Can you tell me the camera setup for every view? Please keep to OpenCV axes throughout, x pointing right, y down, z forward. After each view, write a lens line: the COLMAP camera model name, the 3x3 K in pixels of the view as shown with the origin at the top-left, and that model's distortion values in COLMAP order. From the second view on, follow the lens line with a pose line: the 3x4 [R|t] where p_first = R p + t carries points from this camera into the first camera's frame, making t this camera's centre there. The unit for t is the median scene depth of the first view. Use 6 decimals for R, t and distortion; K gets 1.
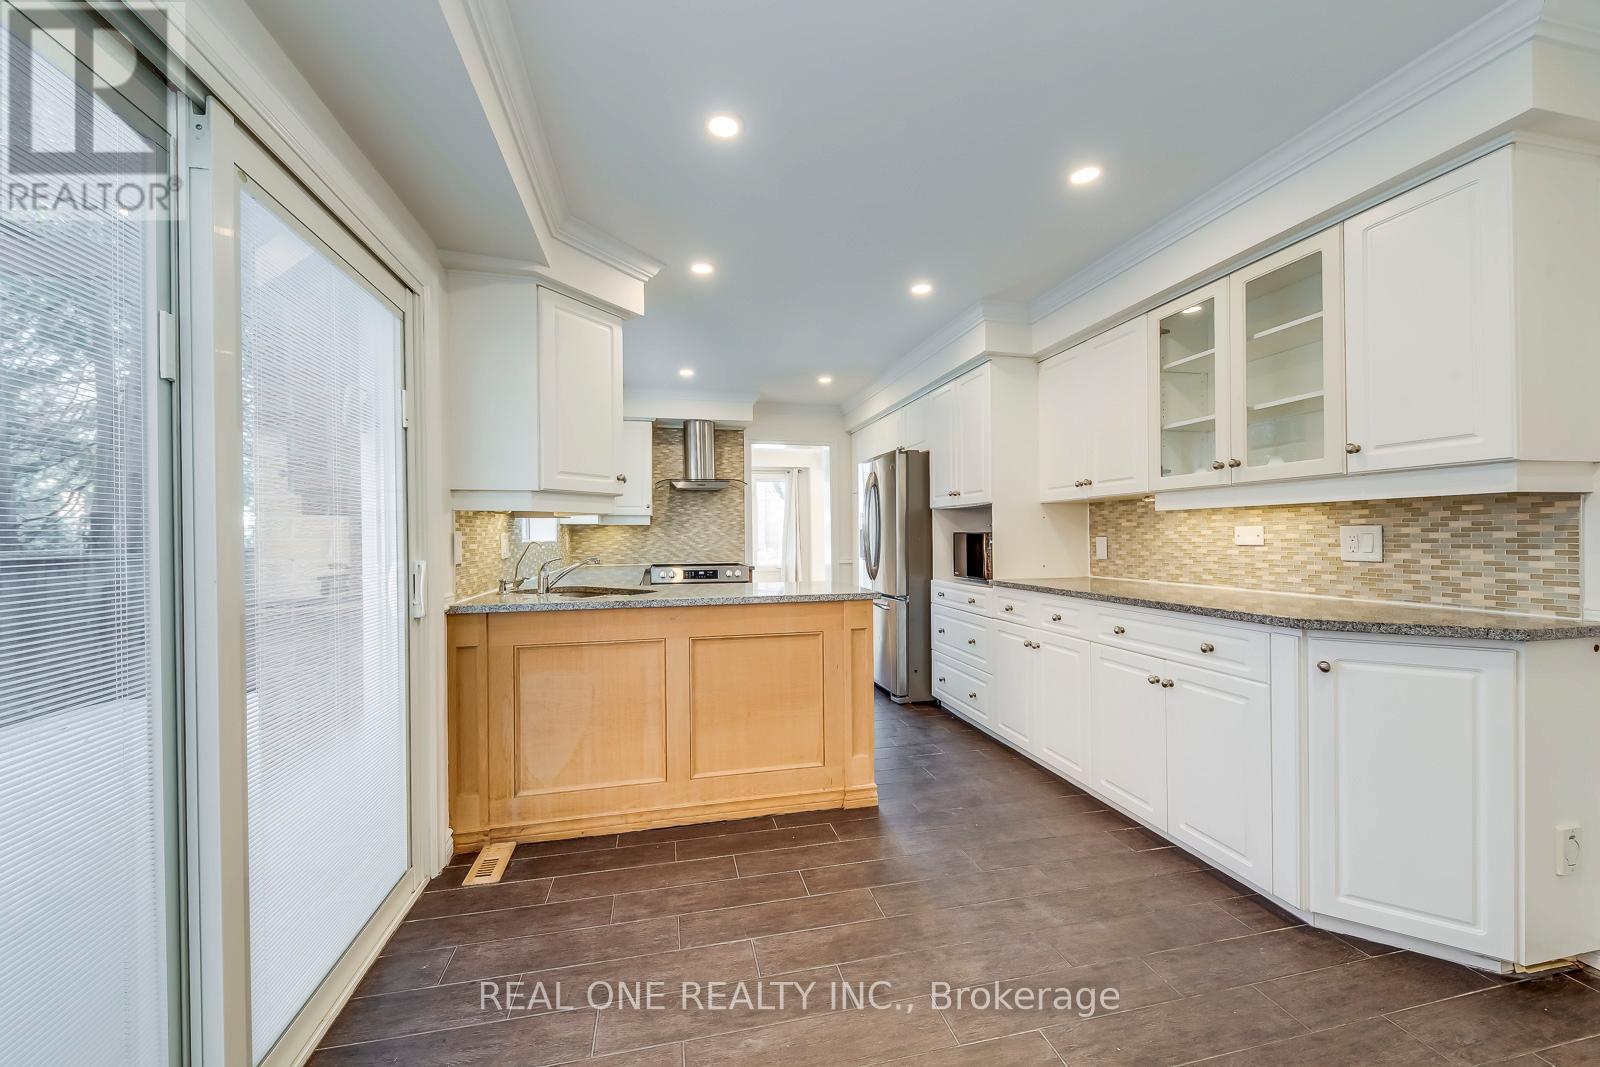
lens RADIAL K [[613.2, 0, 796.0], [0, 613.2, 536.0], [0, 0, 1]] dist [-0.001314, -0.000187]
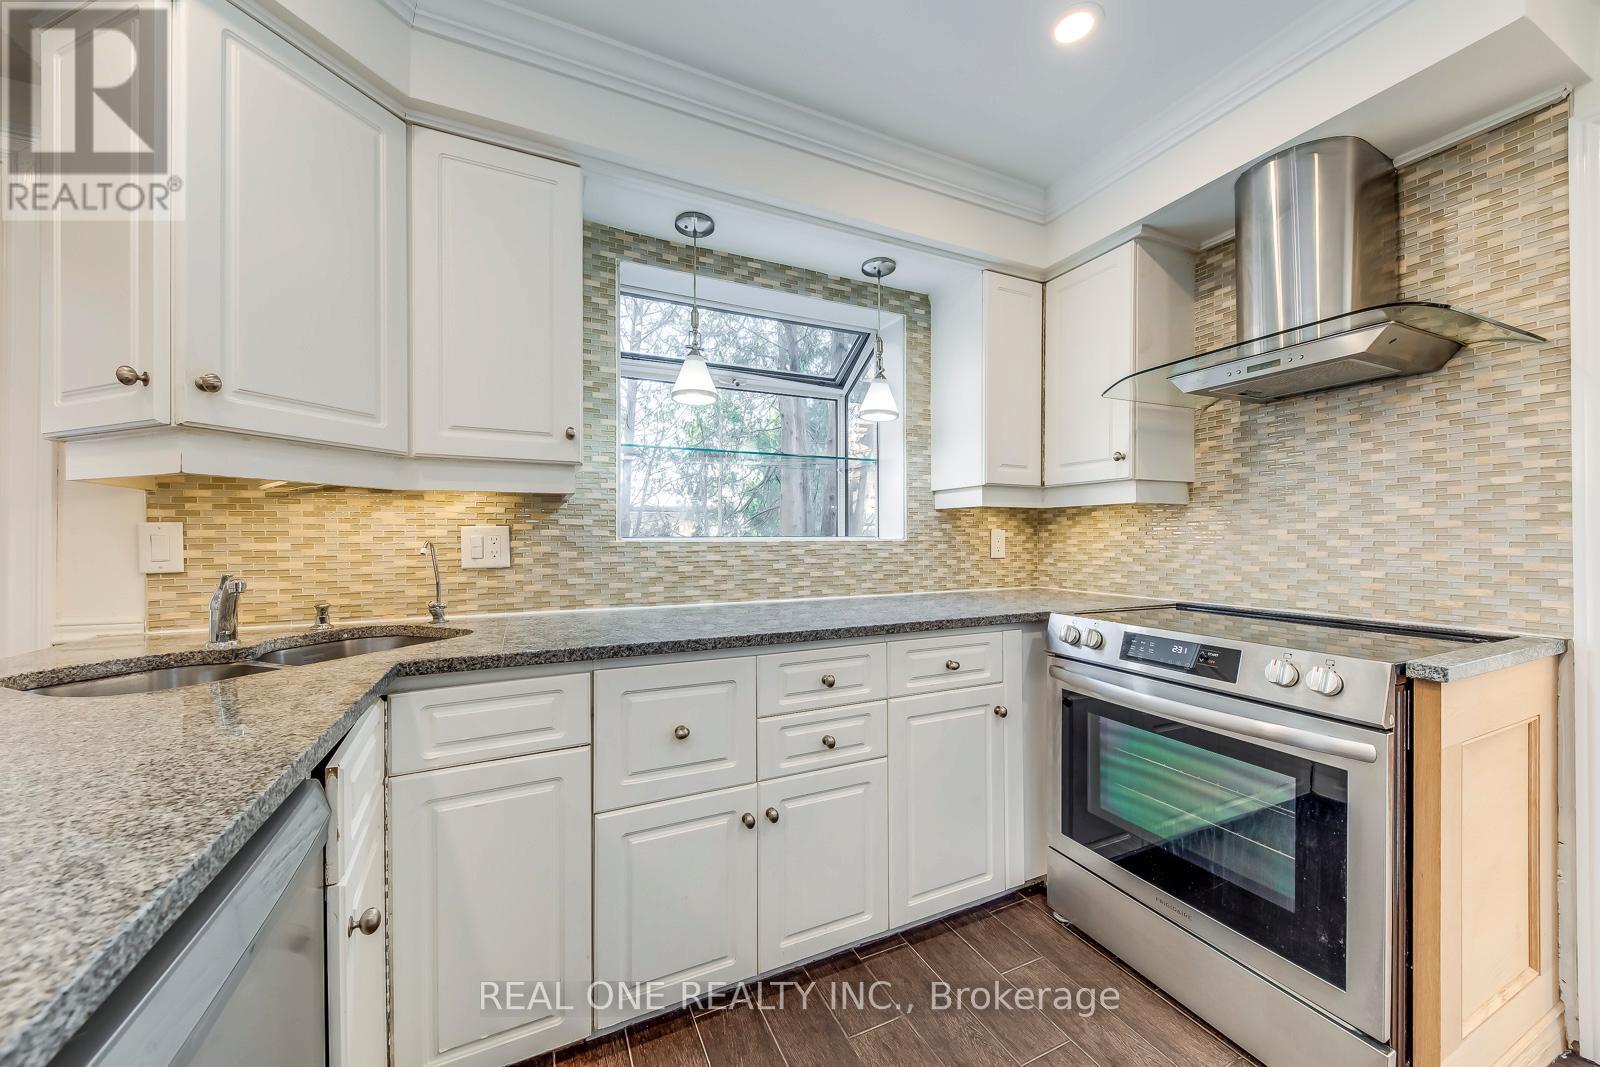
lens RADIAL K [[576.8, 0, 793.9], [0, 576.8, 536.6], [0, 0, 1]] dist [0.008914, -0.002948]
pose [[0.205671, 0.006055, -0.978602, 0.086443], [-0.000484, 0.999981, 0.006086, 0.001748], [0.978621, -0.000778, 0.205670, 0.732354]]
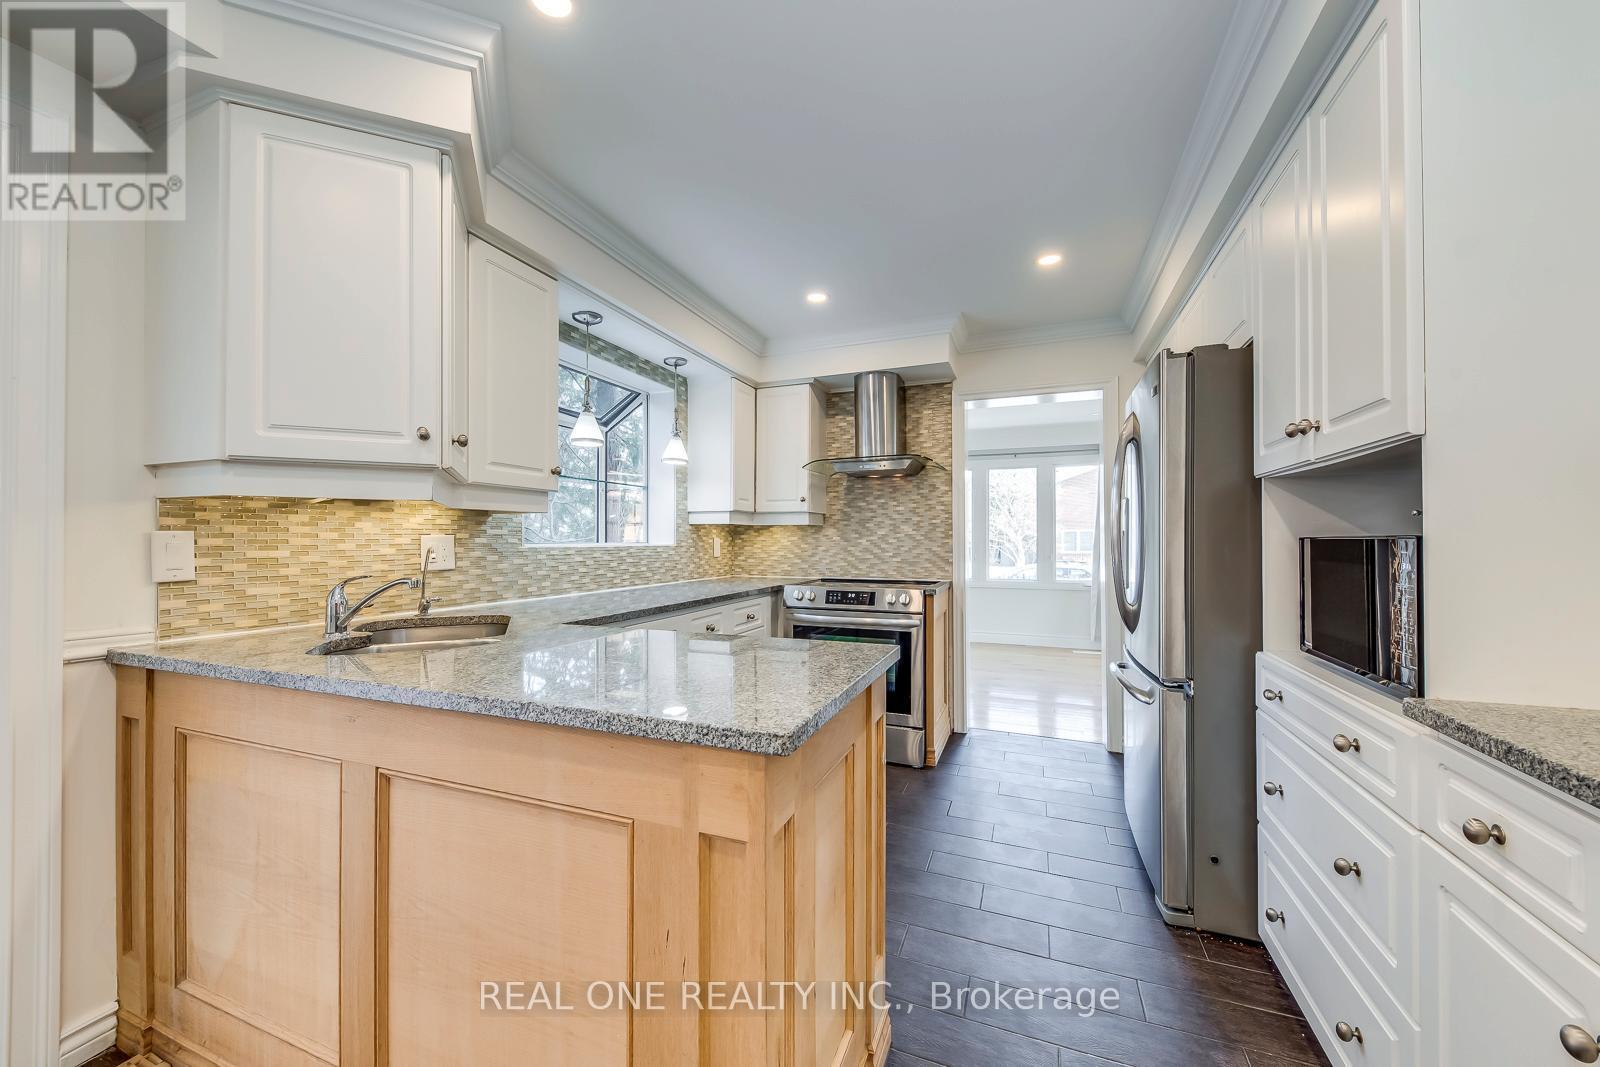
lens RADIAL K [[604.4, 0, 790.6], [0, 604.4, 535.2], [0, 0, 1]] dist [0.000363, -0.000146]
pose [[0.820618, 0.002405, -0.571472, 0.163773], [-0.006544, 0.999965, -0.005189, -0.001747], [0.571440, 0.007997, 0.820605, 0.409069]]
